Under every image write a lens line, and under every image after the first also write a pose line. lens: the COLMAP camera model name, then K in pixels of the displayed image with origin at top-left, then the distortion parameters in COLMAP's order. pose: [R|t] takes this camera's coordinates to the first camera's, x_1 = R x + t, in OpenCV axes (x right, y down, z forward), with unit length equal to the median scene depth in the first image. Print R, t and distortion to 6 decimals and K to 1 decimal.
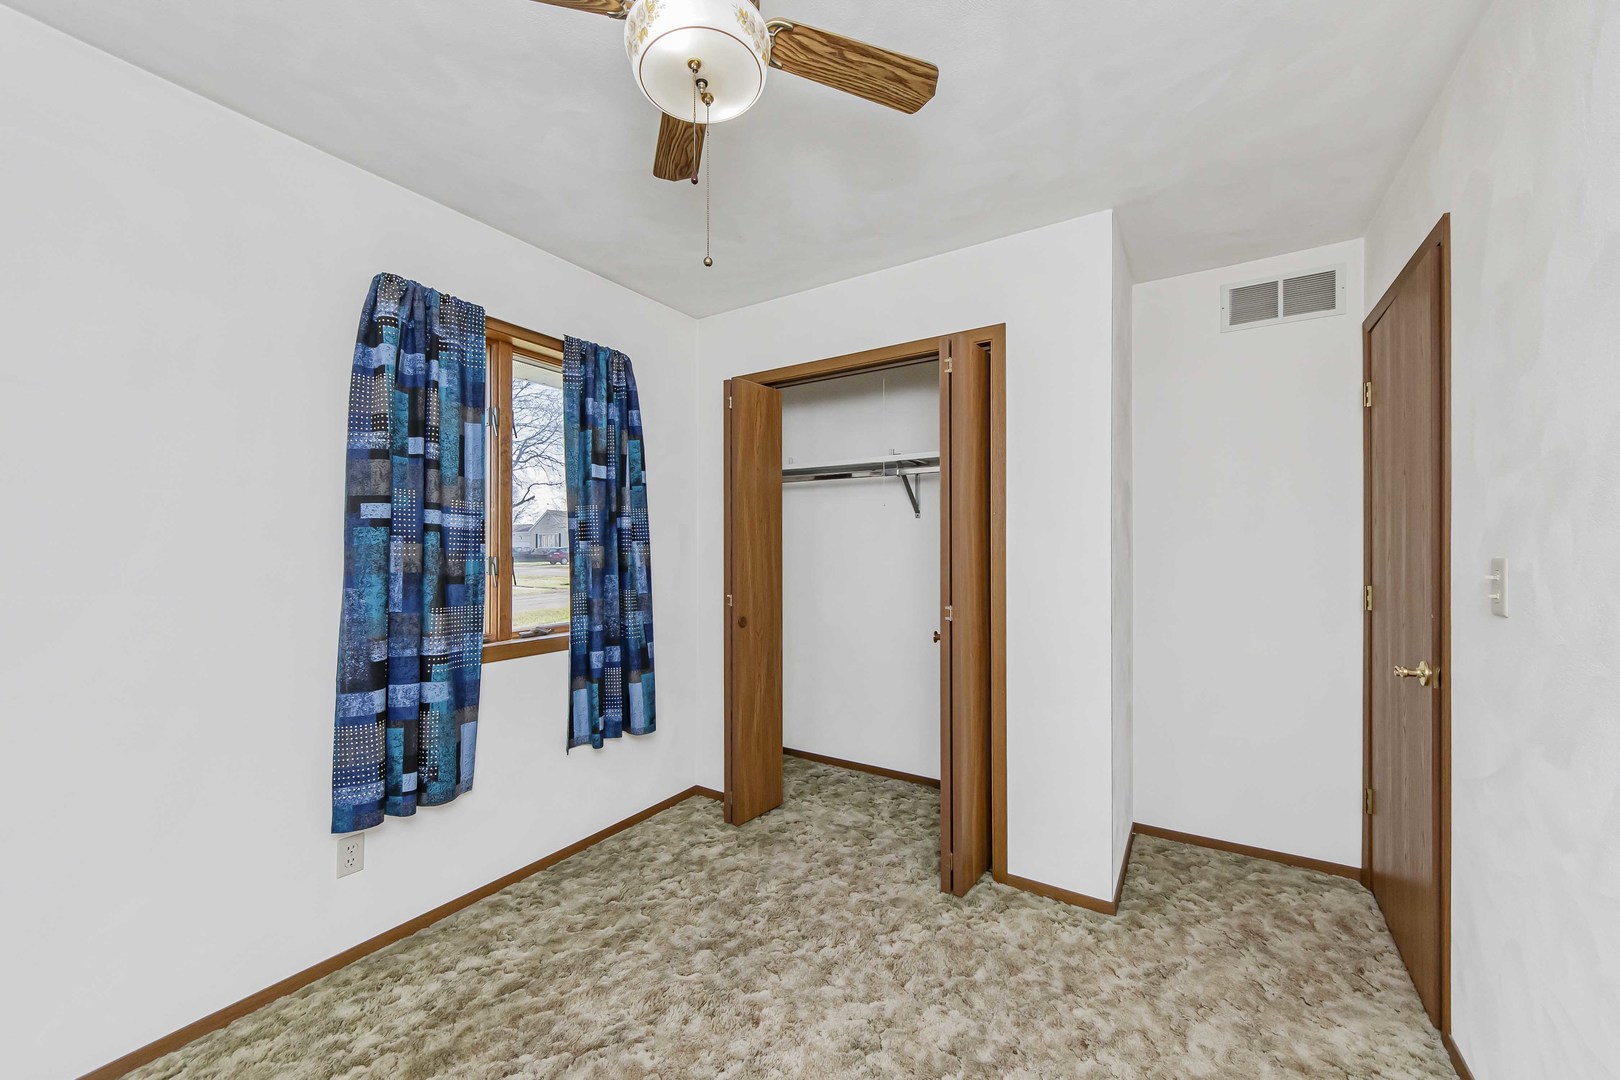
lens RADIAL K [[586.5, 0, 811.5], [0, 586.5, 545.5], [0, 0, 1]] dist [0.000973, 0.000061]
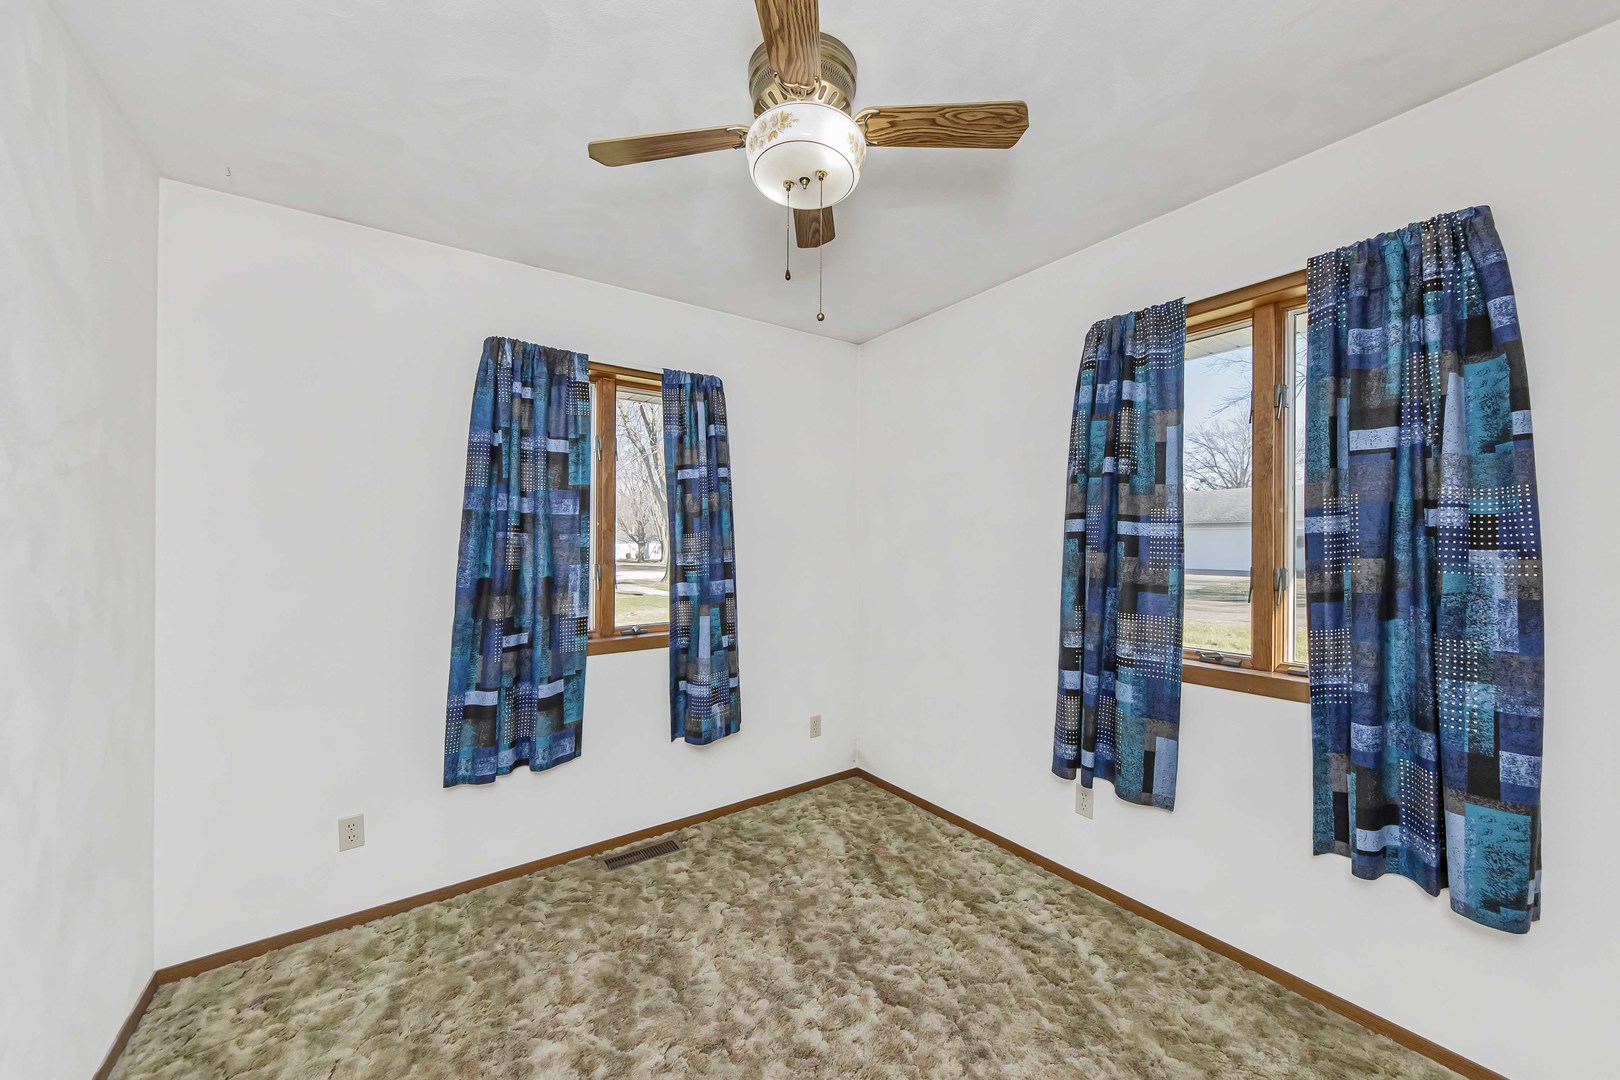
lens RADIAL K [[586.5, 0, 806.3], [0, 586.5, 540.9], [0, 0, 1]] dist [0.000973, 0.000061]
pose [[-0.348956, -0.007312, -0.937110, 0.520988], [0.001859, 0.999962, -0.008495, -0.015540], [0.937137, -0.004706, -0.348930, 0.773814]]
